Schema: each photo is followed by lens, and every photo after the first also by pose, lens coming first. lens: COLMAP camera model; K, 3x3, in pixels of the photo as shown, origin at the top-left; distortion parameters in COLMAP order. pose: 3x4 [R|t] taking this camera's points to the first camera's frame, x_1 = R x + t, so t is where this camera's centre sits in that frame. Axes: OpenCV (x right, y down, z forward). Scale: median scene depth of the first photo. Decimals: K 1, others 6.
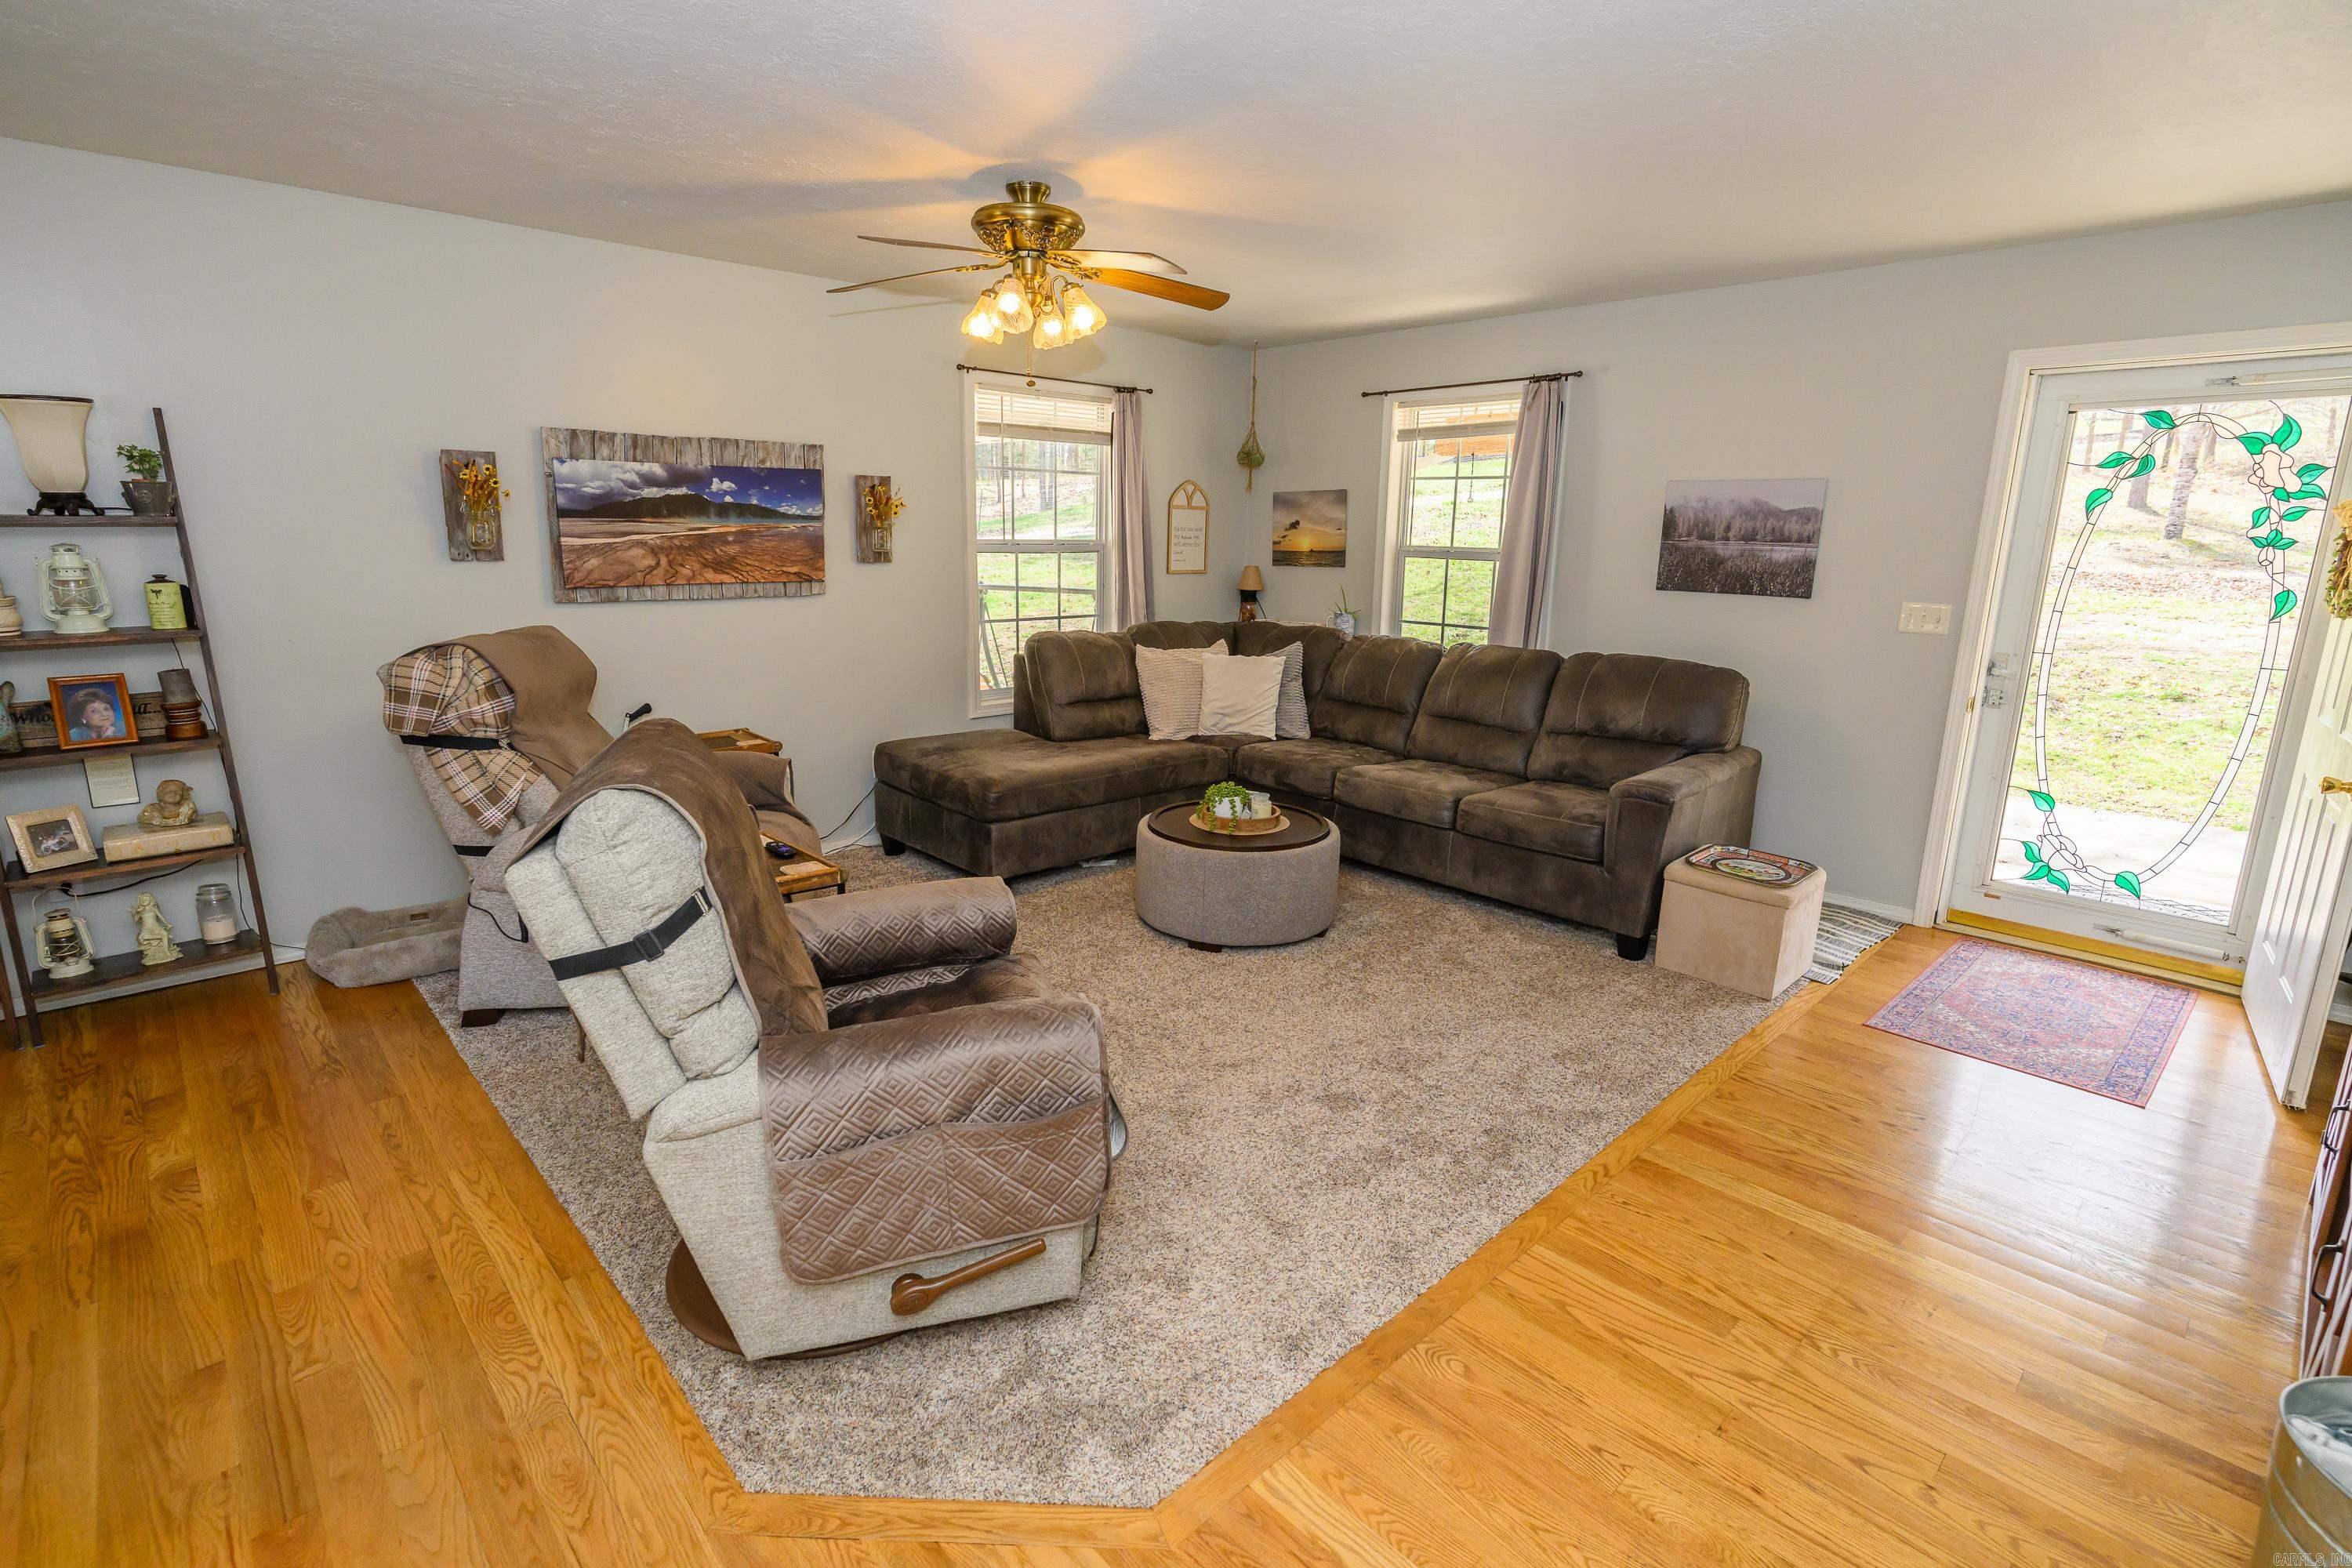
lens RADIAL K [[1123.1, 0, 1180.0], [0, 1123.1, 765.8], [0, 0, 1]] dist [0.000966, 0.000186]
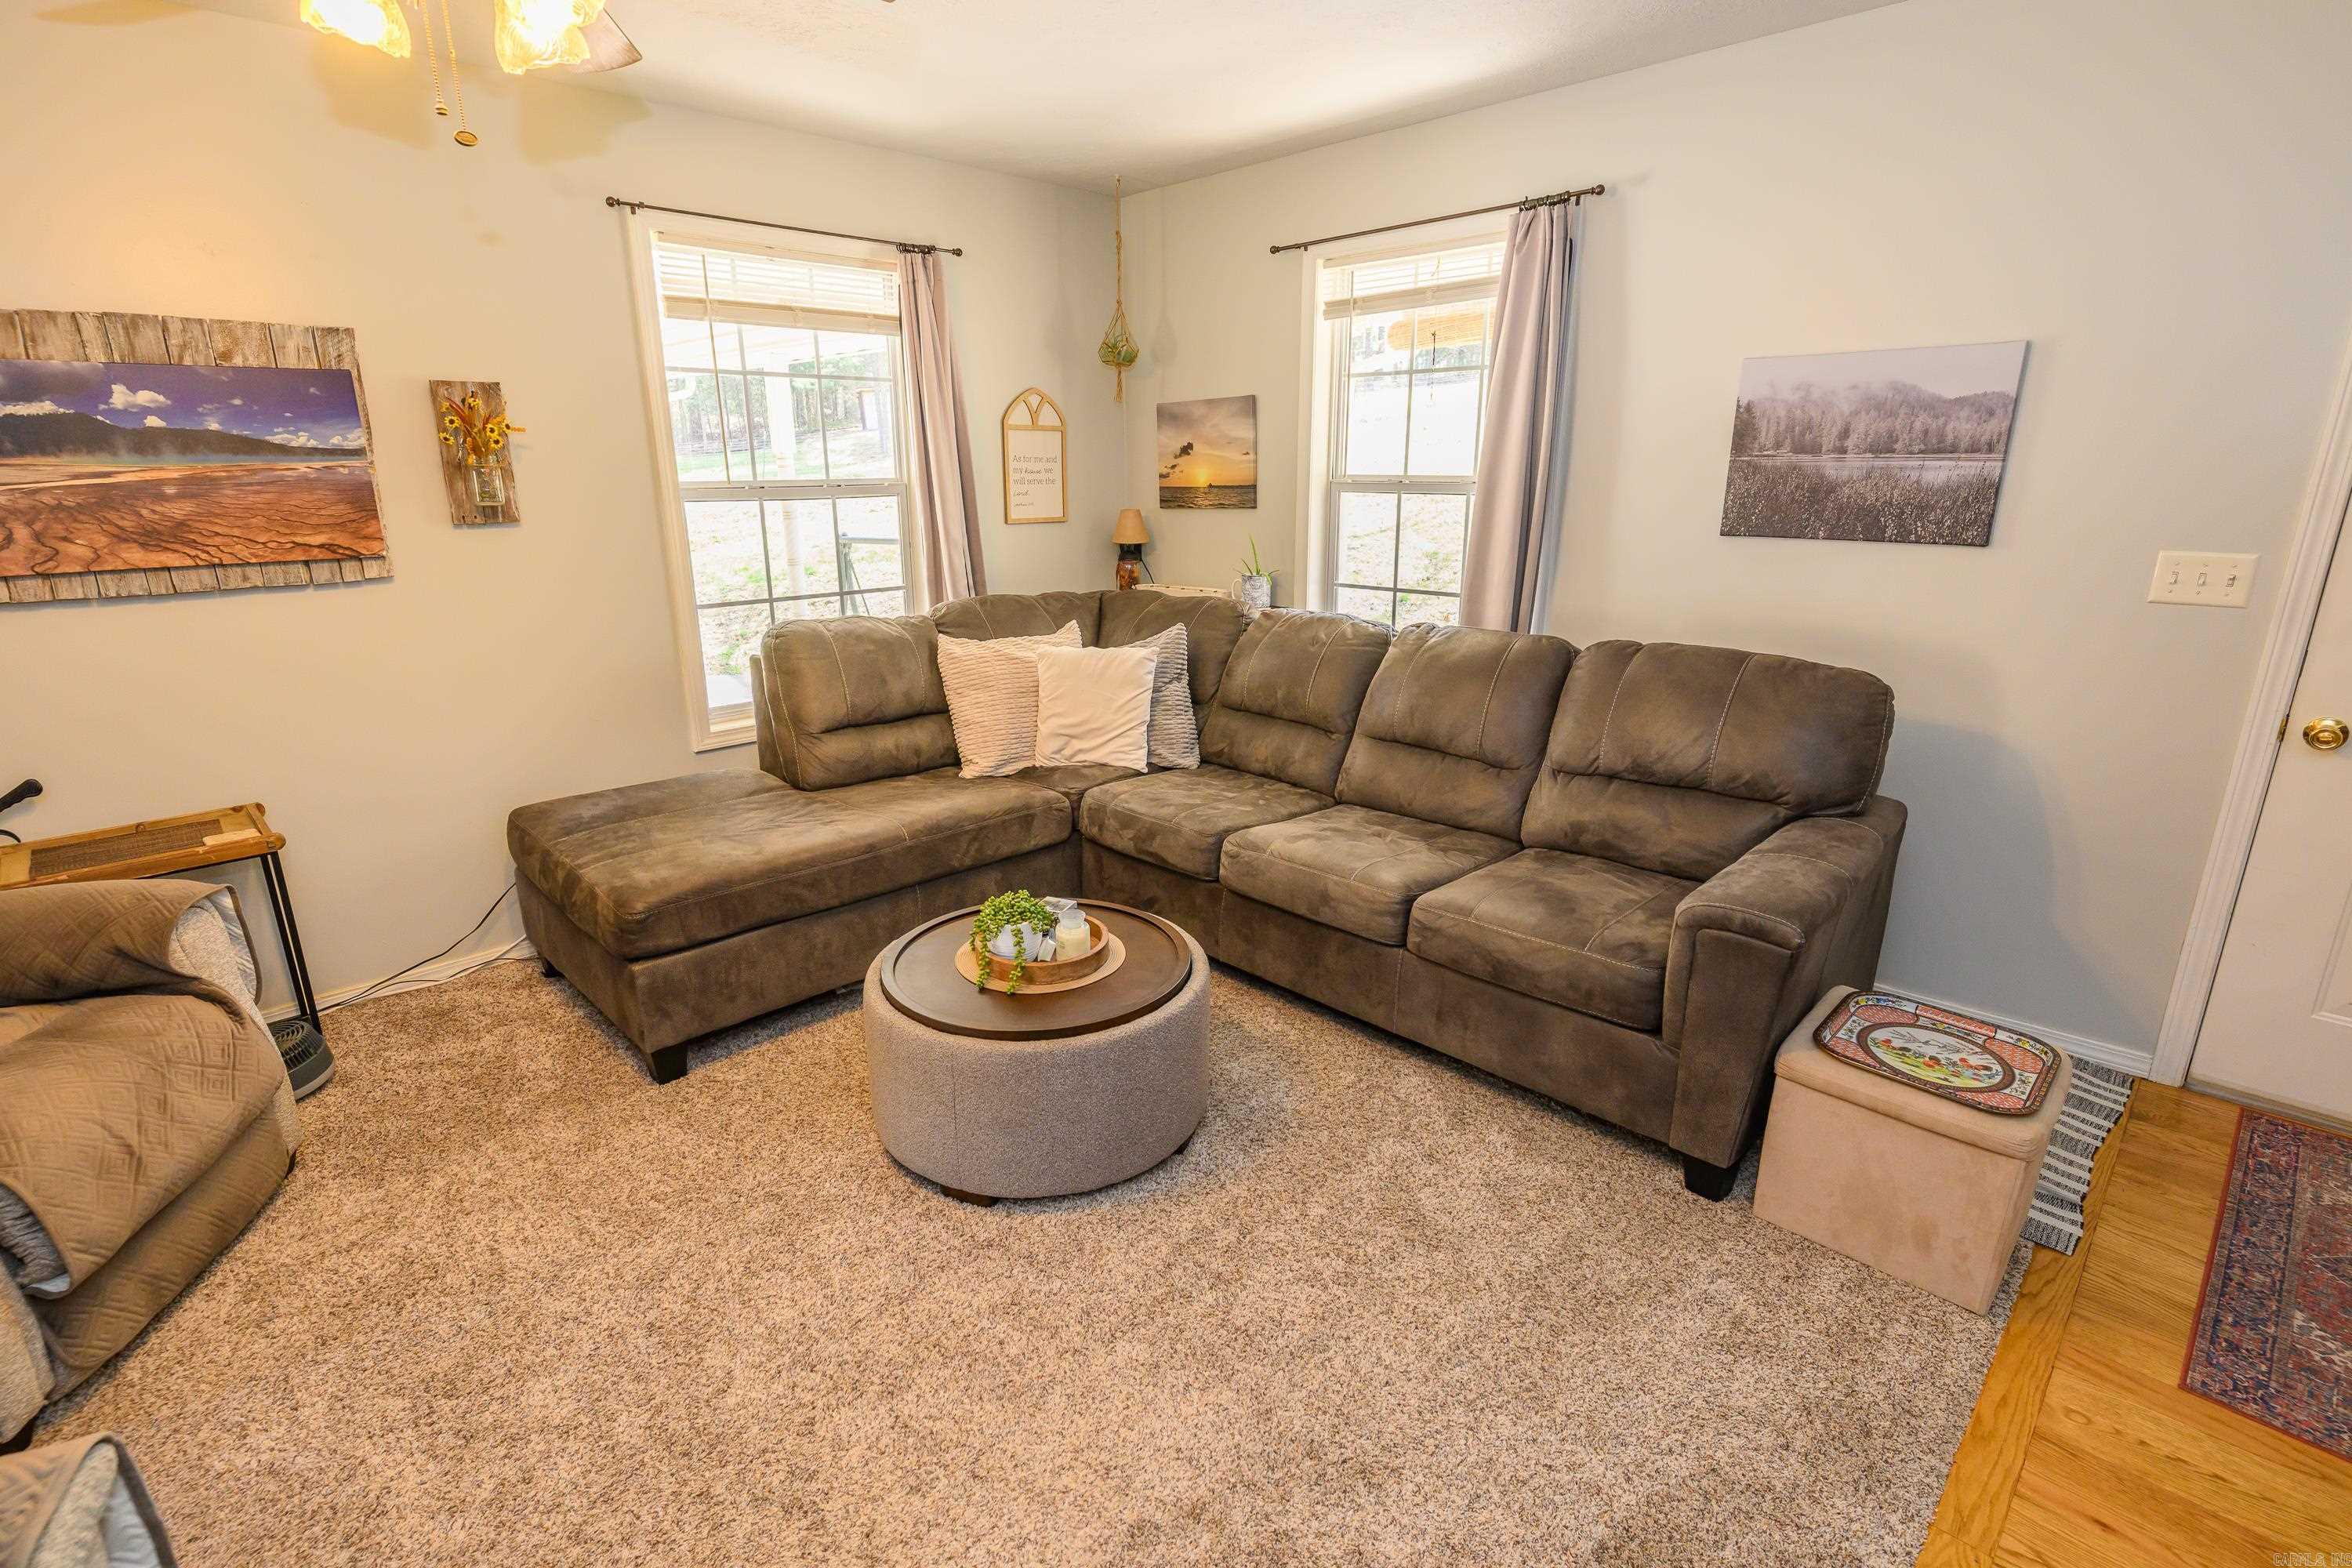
lens RADIAL K [[1116.6, 0, 1175.1], [0, 1116.6, 782.1], [0, 0, 1]] dist [0.001612, 0.000767]
pose [[0.999553, -0.027851, 0.010840, 0.101748], [0.027035, 0.997233, 0.069252, -0.068114], [-0.012739, -0.068928, 0.997540, 0.354872]]
